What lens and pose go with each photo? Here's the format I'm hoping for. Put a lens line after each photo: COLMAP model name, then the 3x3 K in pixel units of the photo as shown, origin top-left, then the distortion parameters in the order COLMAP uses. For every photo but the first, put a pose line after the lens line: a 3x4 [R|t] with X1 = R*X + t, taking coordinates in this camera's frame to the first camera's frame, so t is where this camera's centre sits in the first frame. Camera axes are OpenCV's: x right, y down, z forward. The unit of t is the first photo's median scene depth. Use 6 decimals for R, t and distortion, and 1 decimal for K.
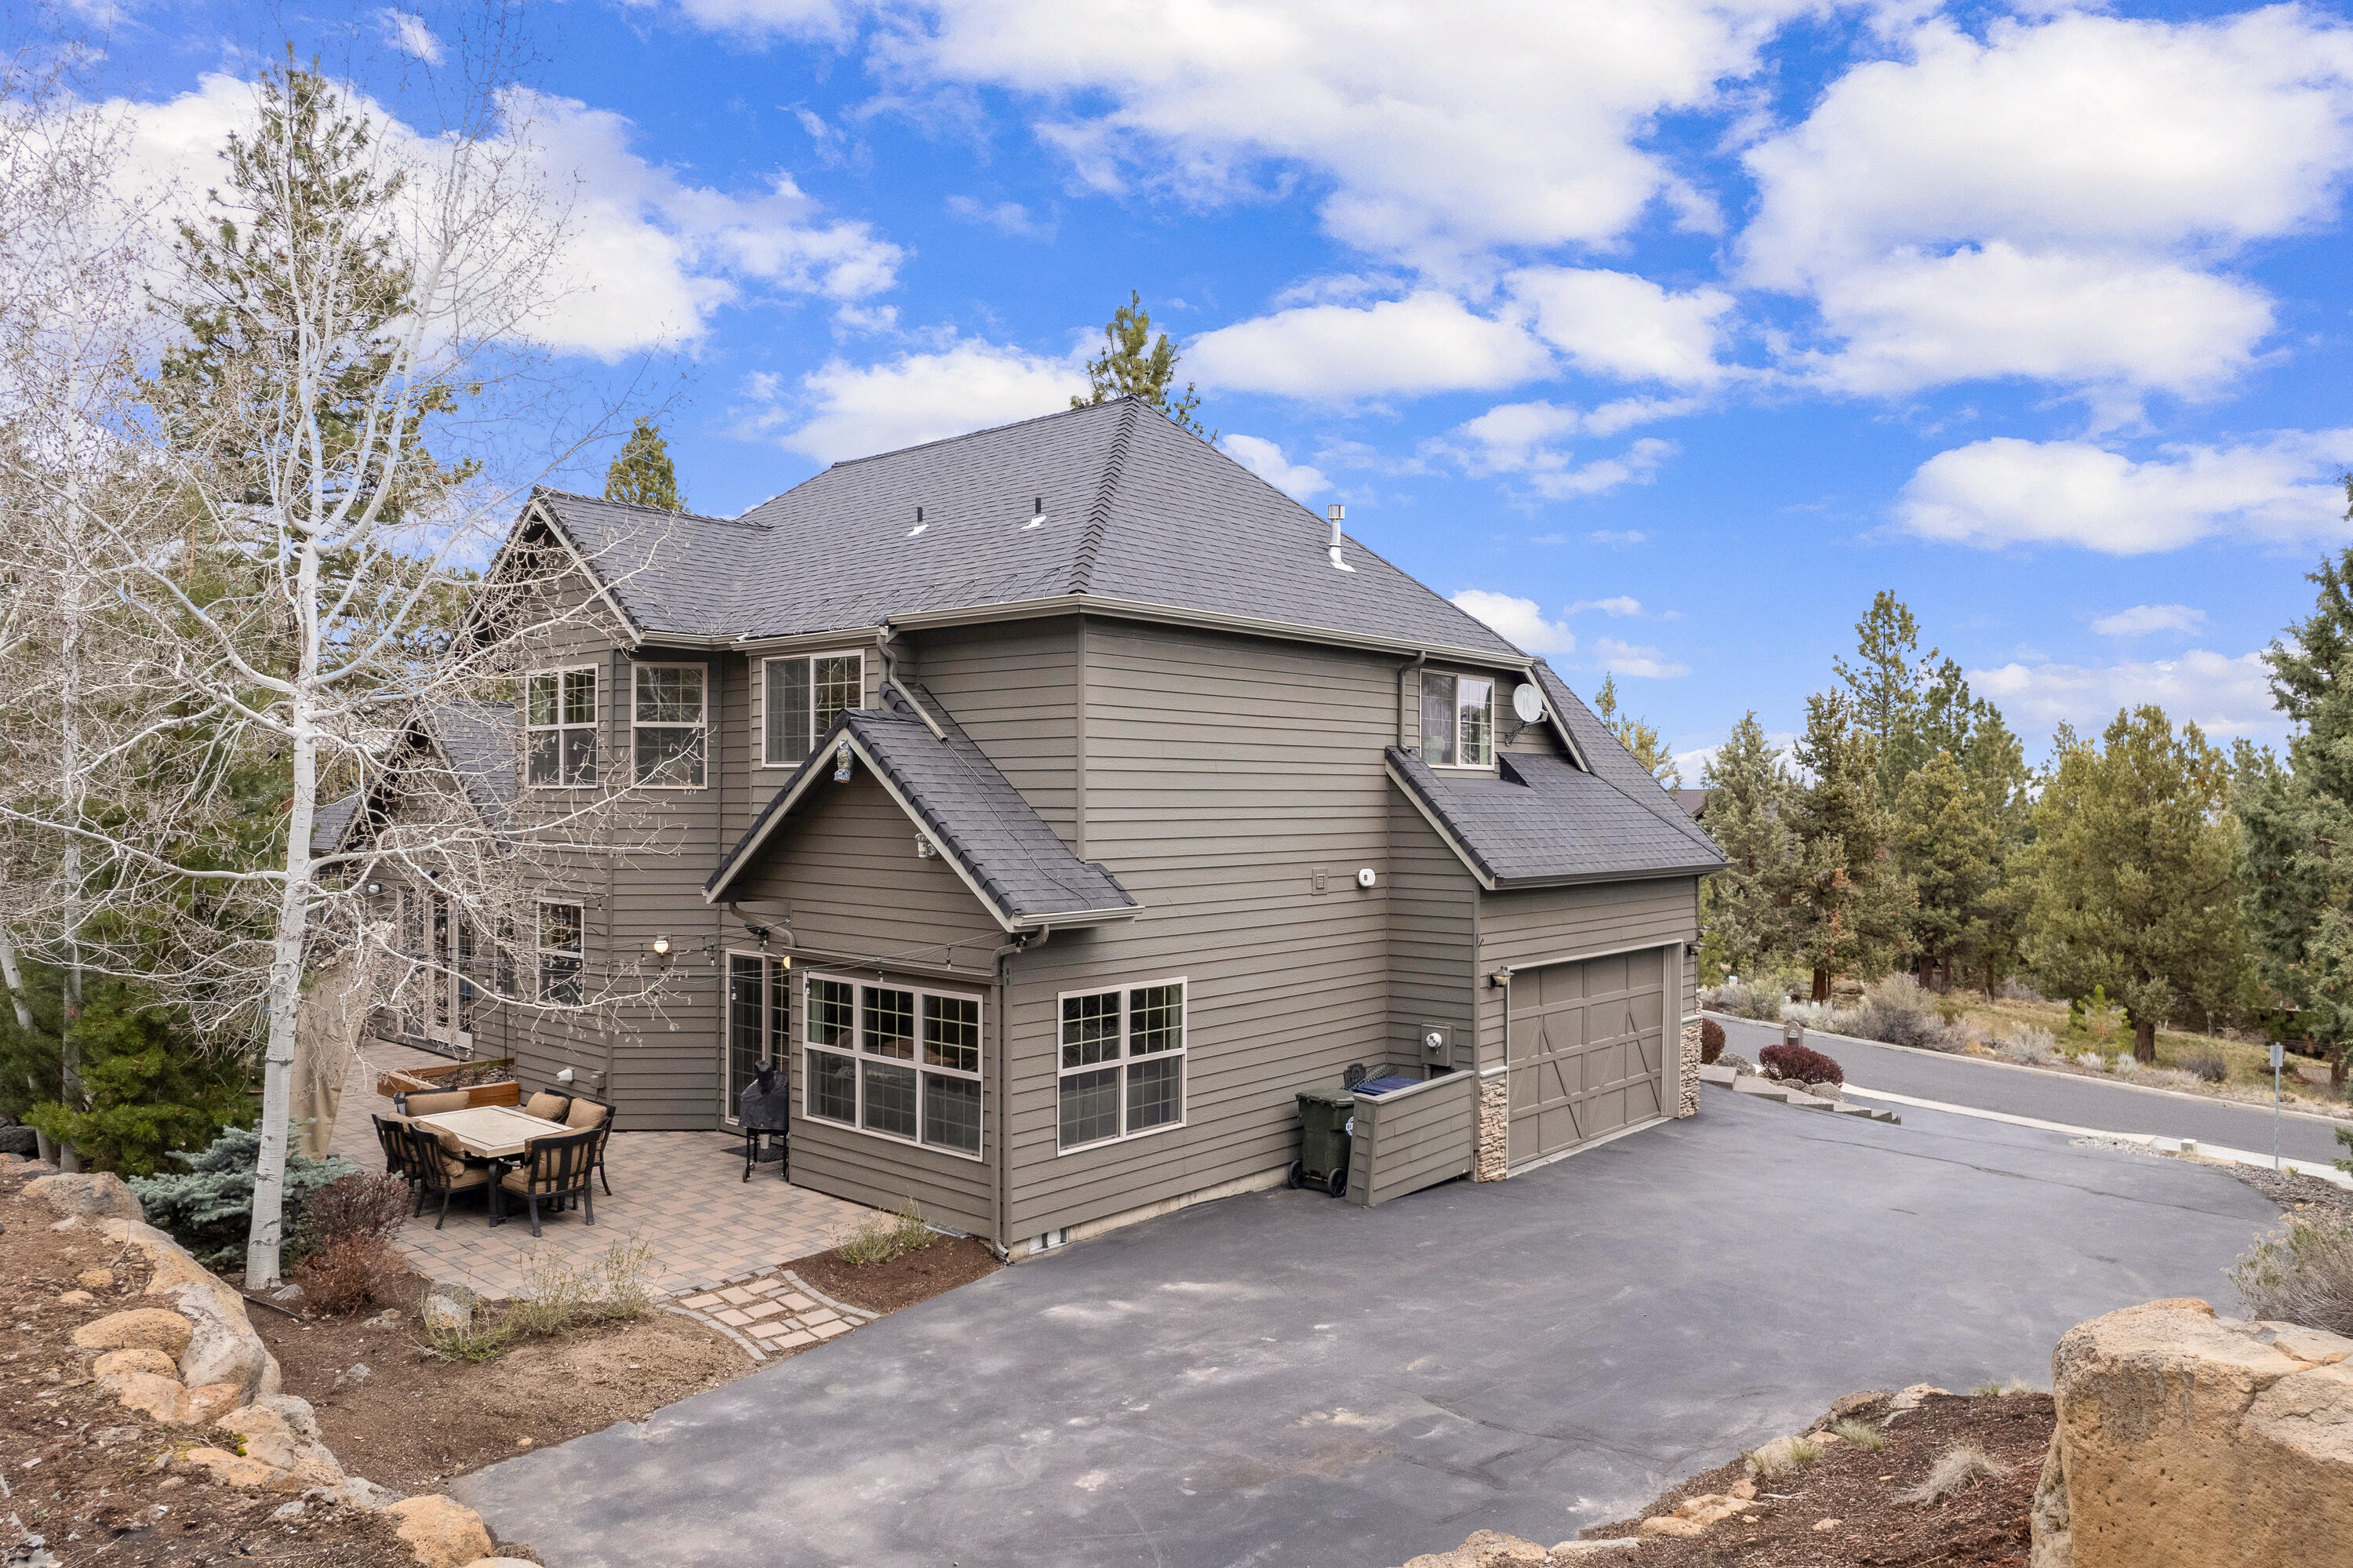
lens RADIAL K [[1547.9, 0, 1138.0], [0, 1547.9, 791.3], [0, 0, 1]] dist [-0.048316, 0.021069]
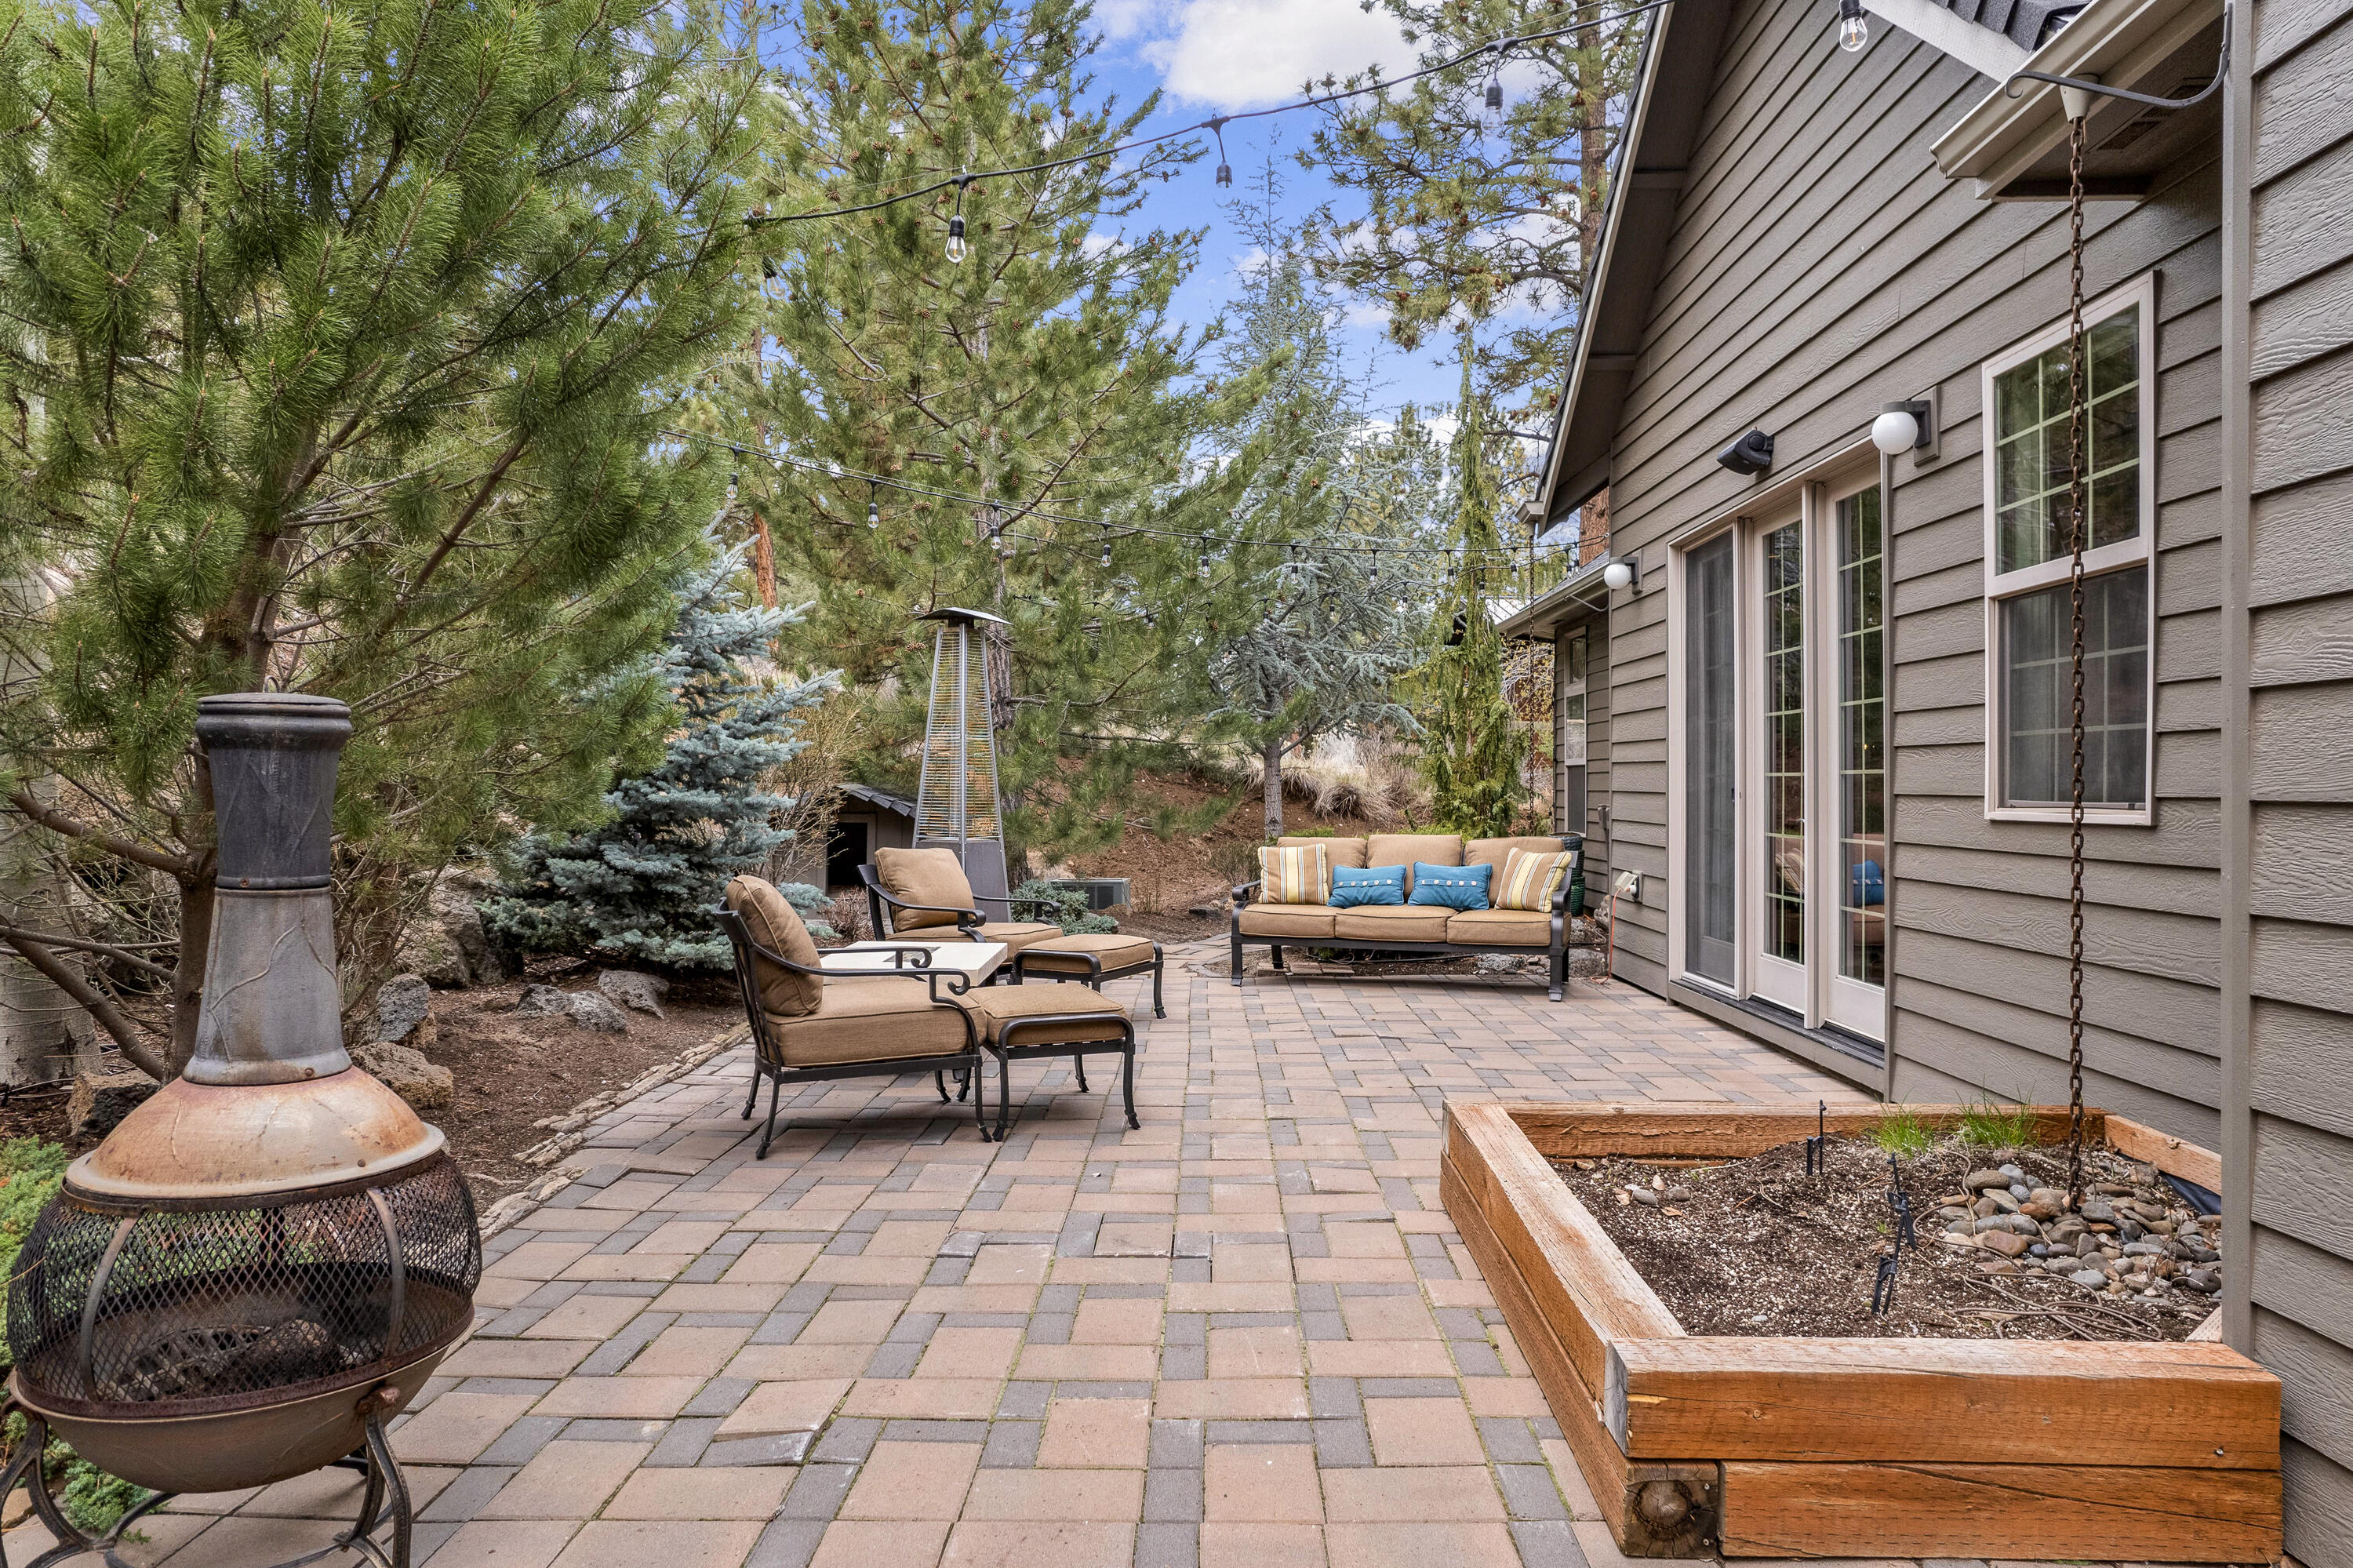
lens RADIAL K [[1547.9, 0, 1162.4], [0, 1547.9, 776.0], [0, 0, 1]] dist [-0.048316, 0.021069]
pose [[0.655139, -0.005177, -0.755491, -0.497883], [0.003180, 0.999987, -0.004095, 0.192709], [0.755502, 0.000280, 0.655147, 1.151655]]
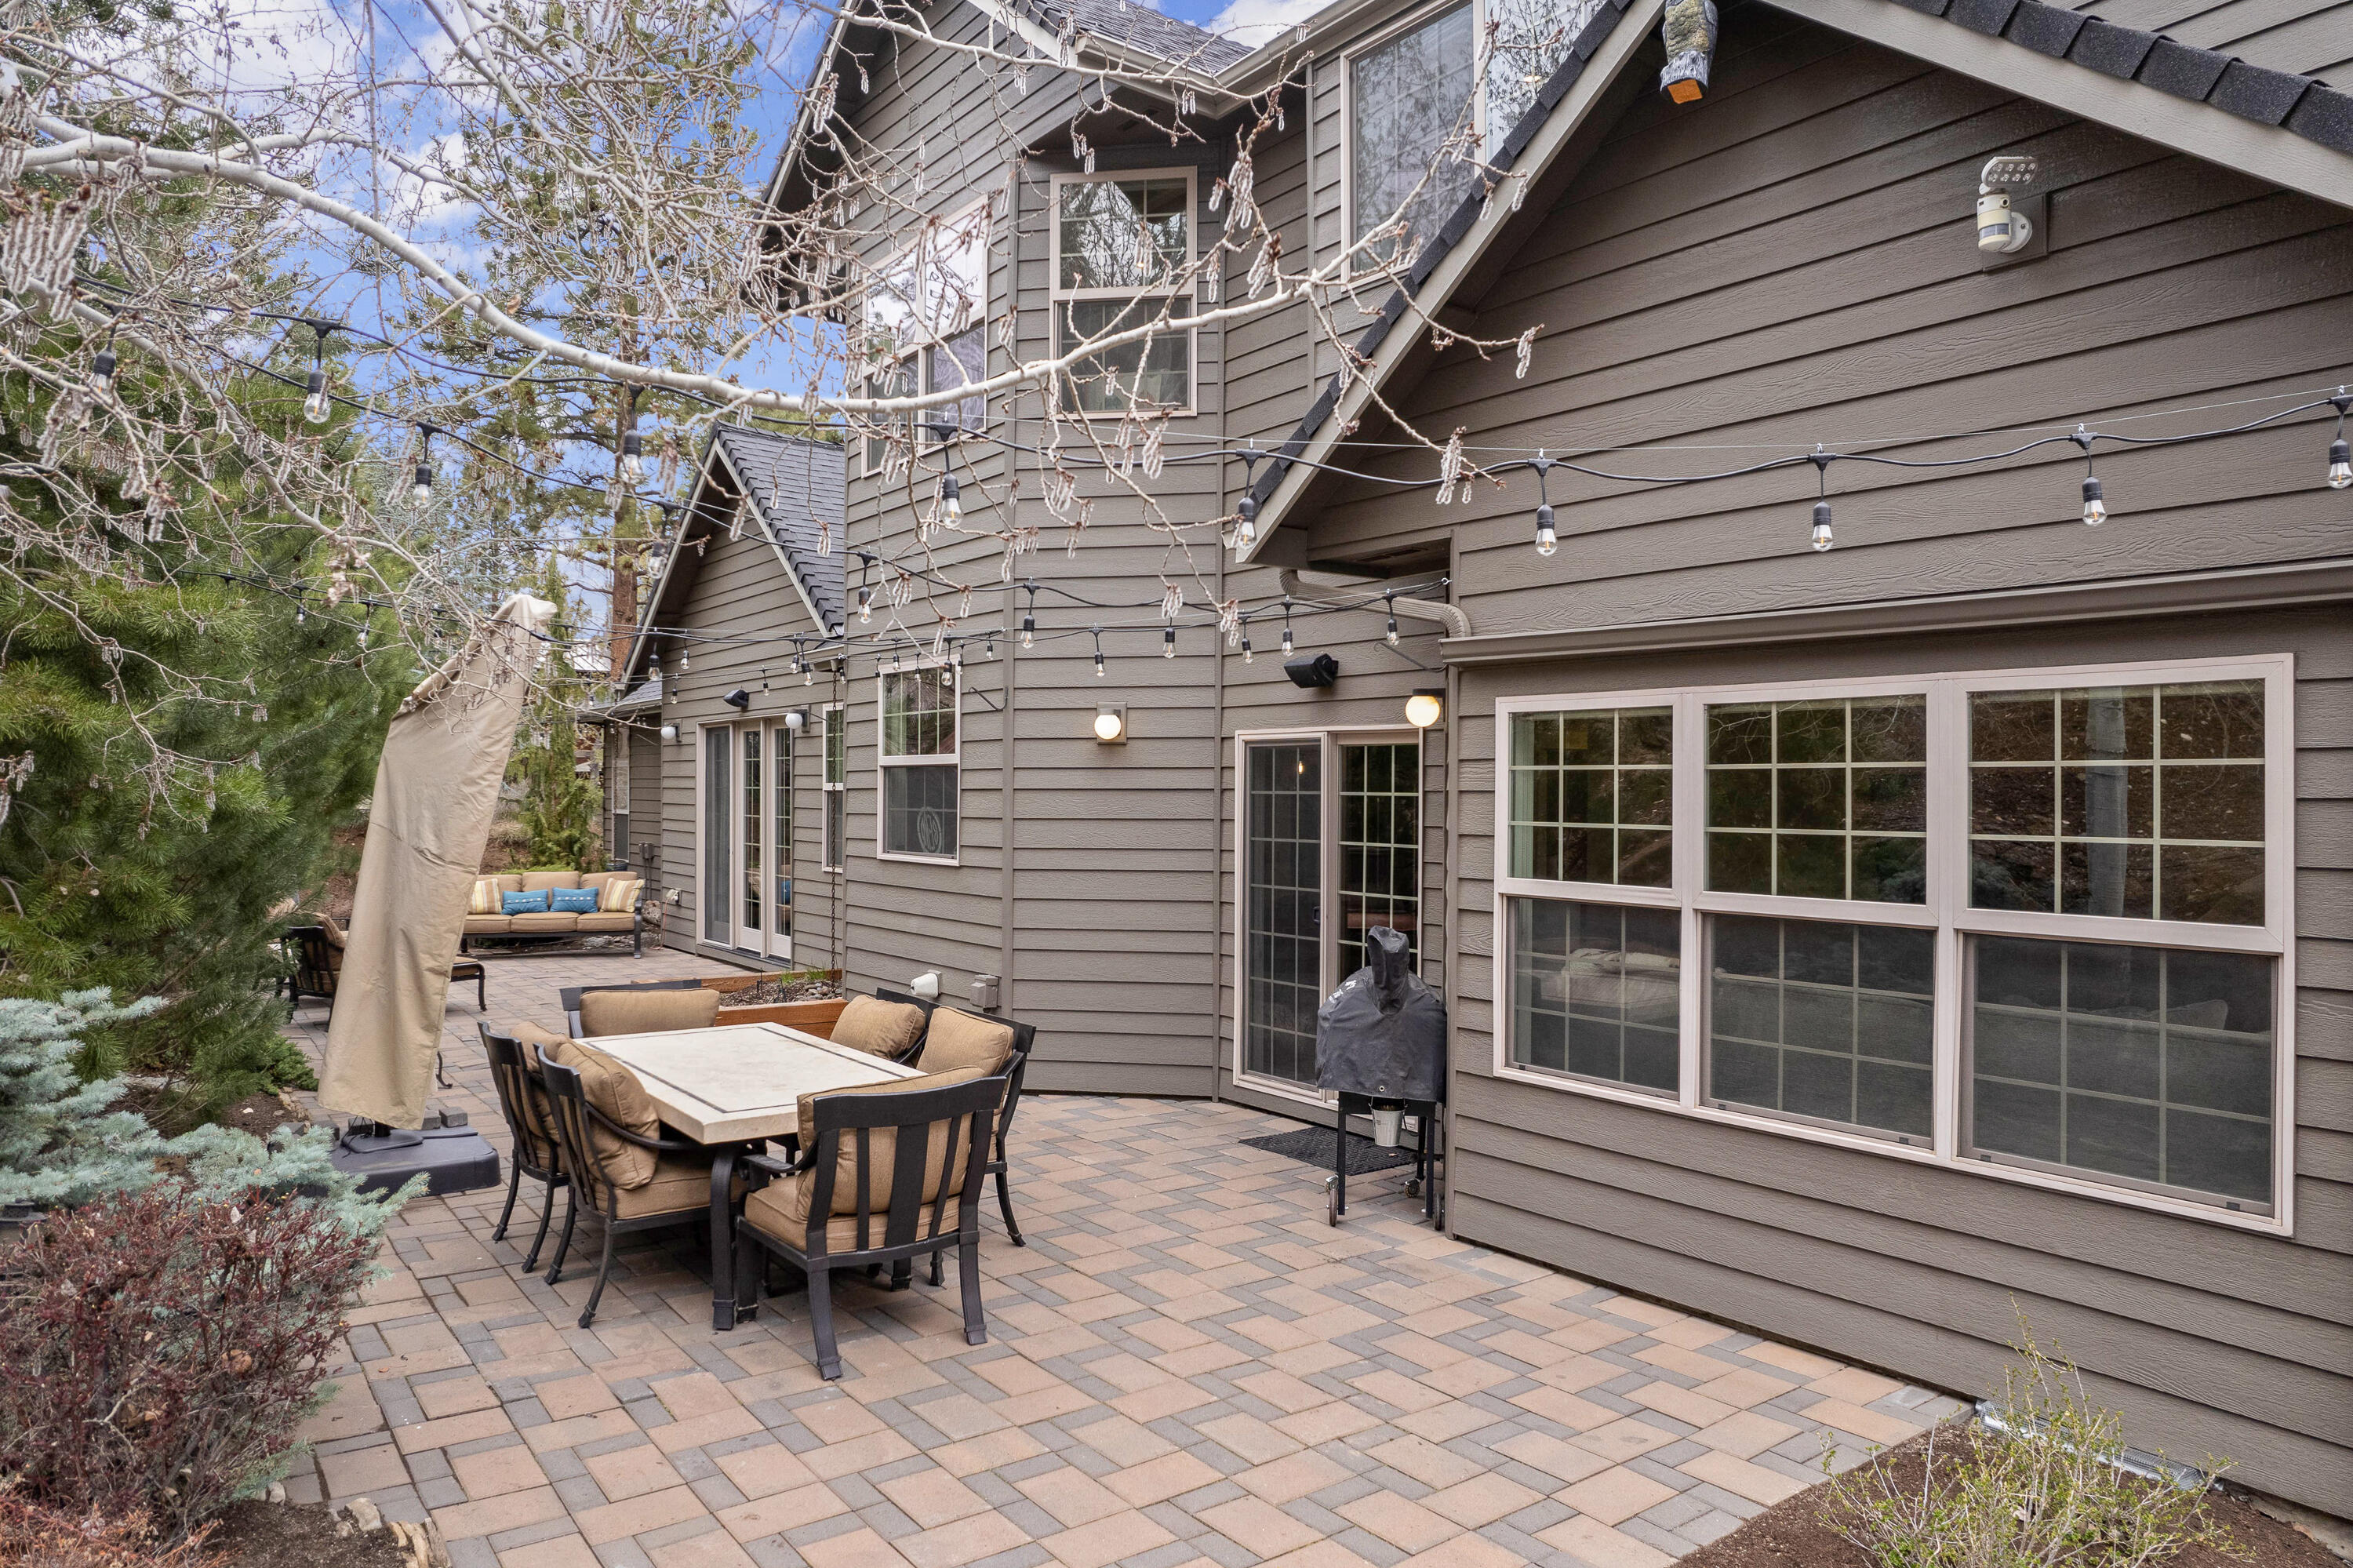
lens RADIAL K [[1547.9, 0, 1163.9], [0, 1547.9, 778.6], [0, 0, 1]] dist [-0.048316, 0.021069]
pose [[0.977292, 0.001540, -0.211892, -0.225788], [-0.001323, 0.999998, 0.001169, 0.142496], [0.211894, -0.000863, 0.977292, 0.624272]]
